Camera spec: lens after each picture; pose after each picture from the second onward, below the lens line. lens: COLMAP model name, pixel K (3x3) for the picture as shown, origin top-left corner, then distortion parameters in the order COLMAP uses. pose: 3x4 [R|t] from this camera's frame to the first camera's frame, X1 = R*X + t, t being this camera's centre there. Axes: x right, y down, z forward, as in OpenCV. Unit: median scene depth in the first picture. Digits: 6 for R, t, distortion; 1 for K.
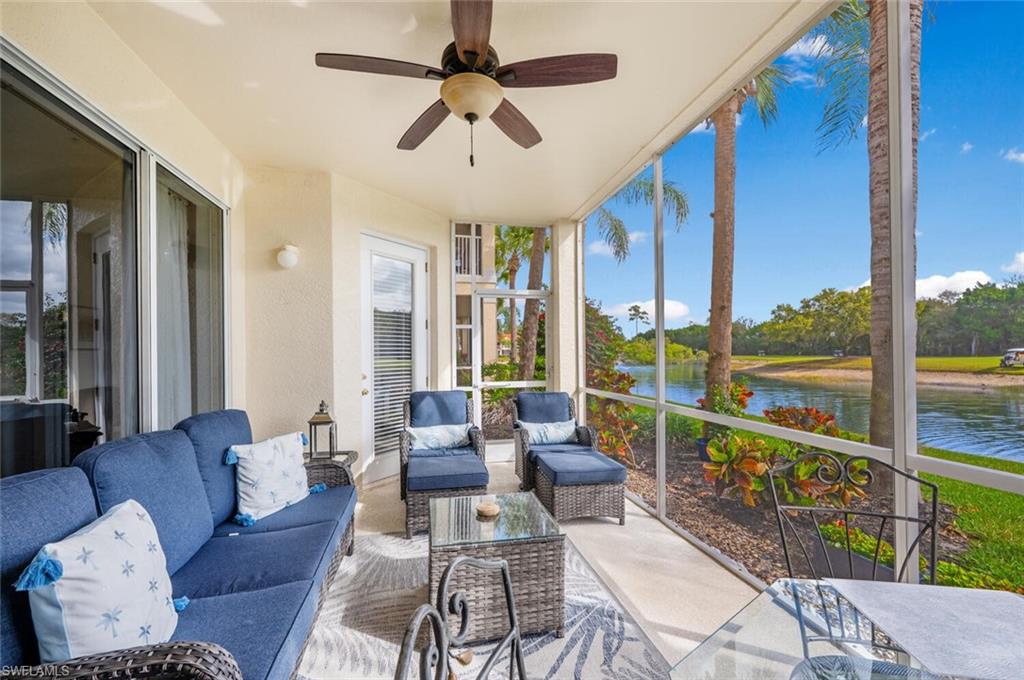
lens RADIAL K [[415.8, 0, 511.8], [0, 415.8, 359.3], [0, 0, 1]] dist [-0.004090, 0.001040]
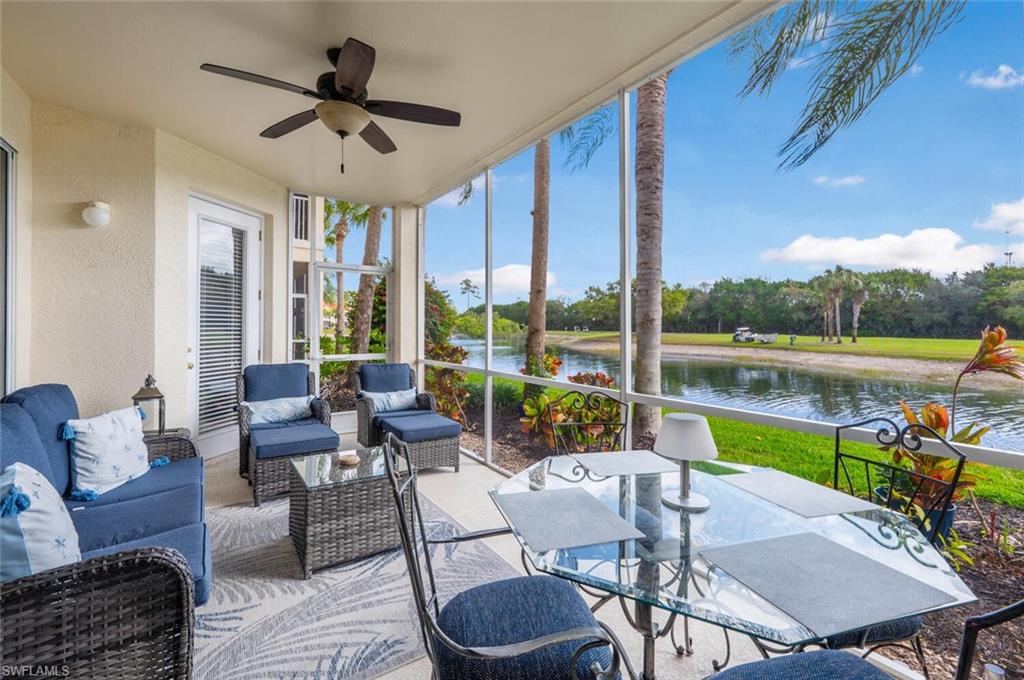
lens RADIAL K [[439.6, 0, 514.9], [0, 439.6, 328.4], [0, 0, 1]] dist [-0.003549, 0.000025]
pose [[0.921400, 0.014603, 0.388341, -0.060187], [-0.010881, 0.999871, -0.011780, -0.002586], [-0.388464, 0.006628, 0.921440, -0.178392]]
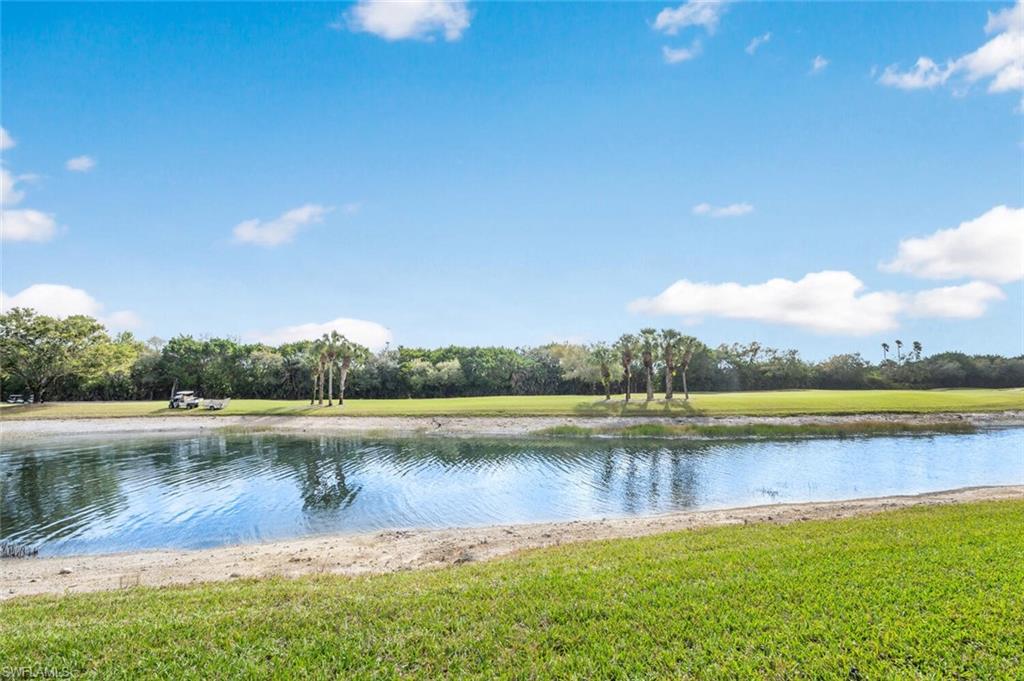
lens RADIAL K [[415.8, 0, 508.9], [0, 415.8, 347.6], [0, 0, 1]] dist [-0.004090, 0.001040]
pose [[0.016516, 0.117059, 0.992988, 0.891124], [0.021255, 0.992858, -0.117397, 0.009097], [-0.999638, 0.023045, 0.013910, 1.790575]]
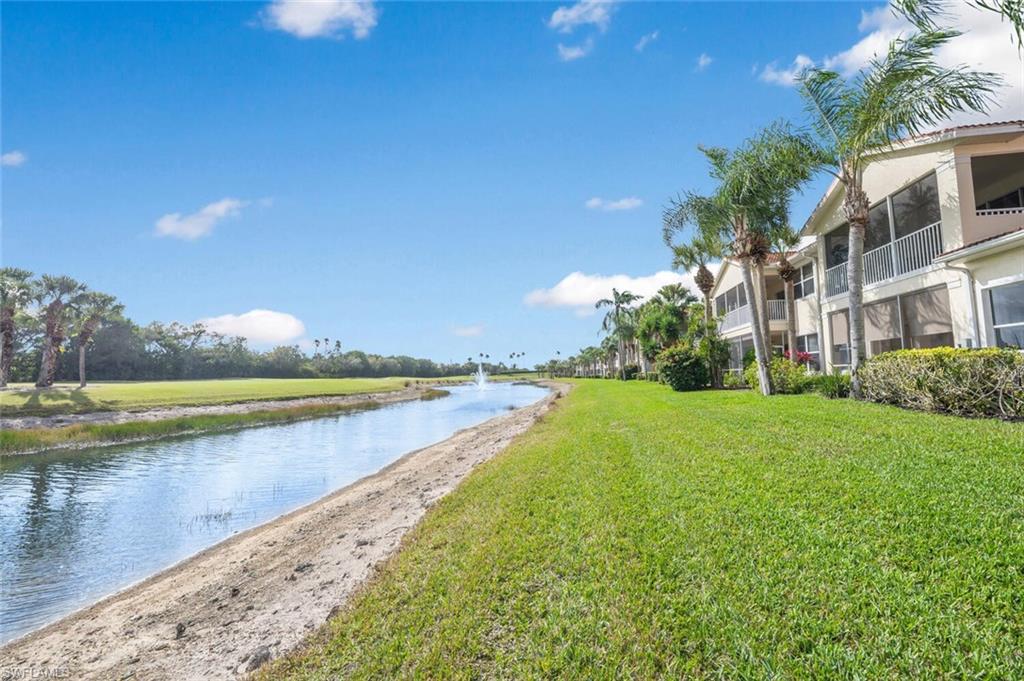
lens RADIAL K [[415.8, 0, 523.6], [0, 415.8, 334.6], [0, 0, 1]] dist [-0.004090, 0.001040]
pose [[-0.928406, 0.059667, 0.366744, 1.986924], [0.027866, 0.995424, -0.091407, 0.118640], [-0.370520, -0.074643, -0.925820, 1.270960]]
